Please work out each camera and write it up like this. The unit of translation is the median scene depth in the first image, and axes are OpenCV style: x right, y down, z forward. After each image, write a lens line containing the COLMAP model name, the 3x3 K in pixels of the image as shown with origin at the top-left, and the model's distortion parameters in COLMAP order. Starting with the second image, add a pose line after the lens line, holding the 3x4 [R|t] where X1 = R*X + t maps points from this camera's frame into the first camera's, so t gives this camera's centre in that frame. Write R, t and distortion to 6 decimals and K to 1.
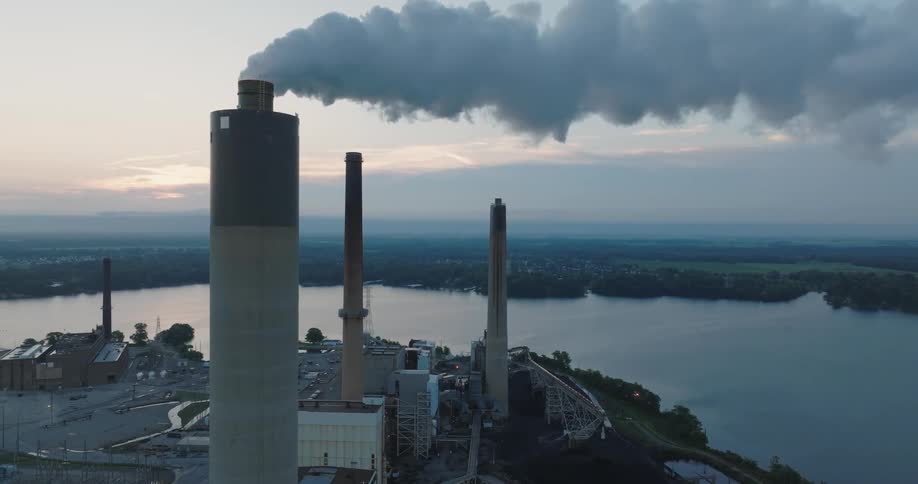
lens RADIAL K [[645.8, 0, 459.0], [0, 645.8, 242.0], [0, 0, 1]] dist [0.004947, 0.003600]
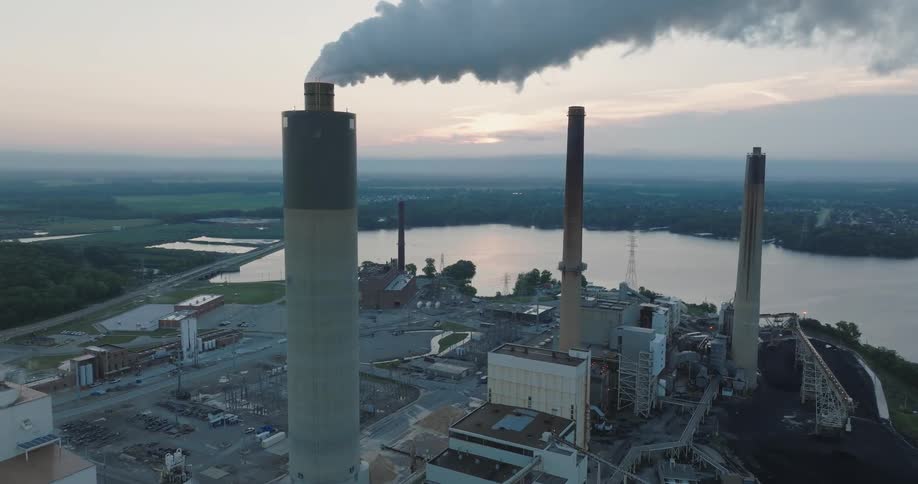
lens RADIAL K [[645.8, 0, 459.0], [0, 645.8, 242.0], [0, 0, 1]] dist [0.004947, 0.003600]
pose [[0.895521, 0.051110, -0.442075, 0.079737], [-0.010892, 0.995603, 0.093041, -0.013537], [0.444886, -0.078505, 0.892140, 0.010190]]
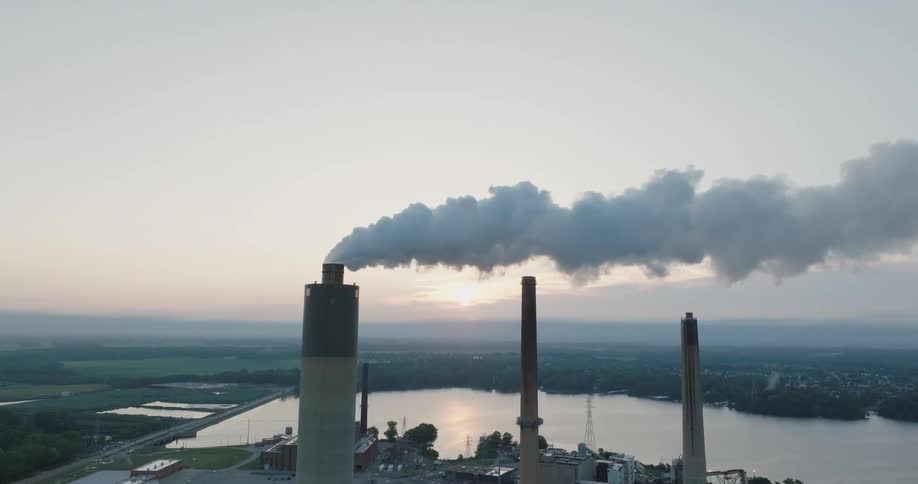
lens RADIAL K [[645.8, 0, 459.0], [0, 645.8, 242.0], [0, 0, 1]] dist [0.004947, 0.003600]
pose [[0.921029, -0.051614, -0.386058, 0.106817], [-0.011624, 0.987097, -0.159701, -0.009285], [0.389320, 0.151576, 0.908545, -0.060130]]
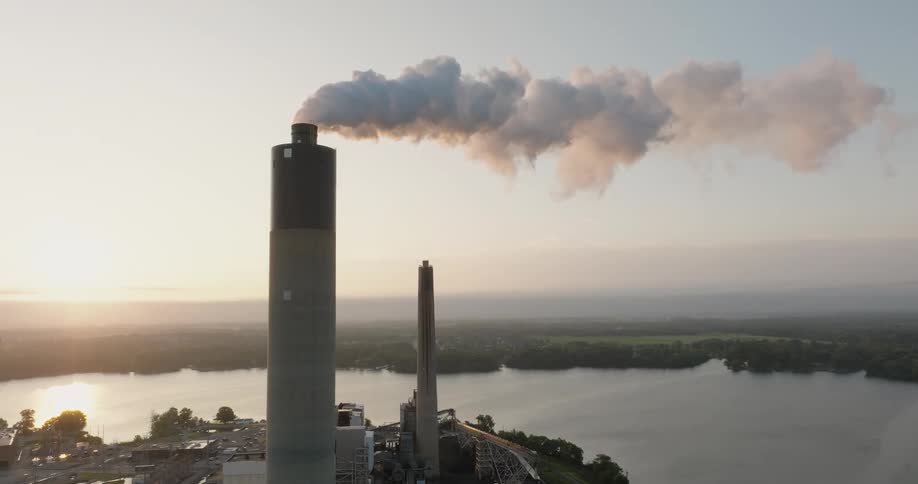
lens RADIAL K [[672.5, 0, 459.0], [0, 672.5, 242.0], [0, 0, 1]] dist [0.002667, 0.001757]
pose [[0.989369, -0.008391, 0.145182, -0.036824], [0.026130, 0.992343, -0.120714, 0.030623], [-0.143057, 0.123224, 0.982013, -0.069285]]
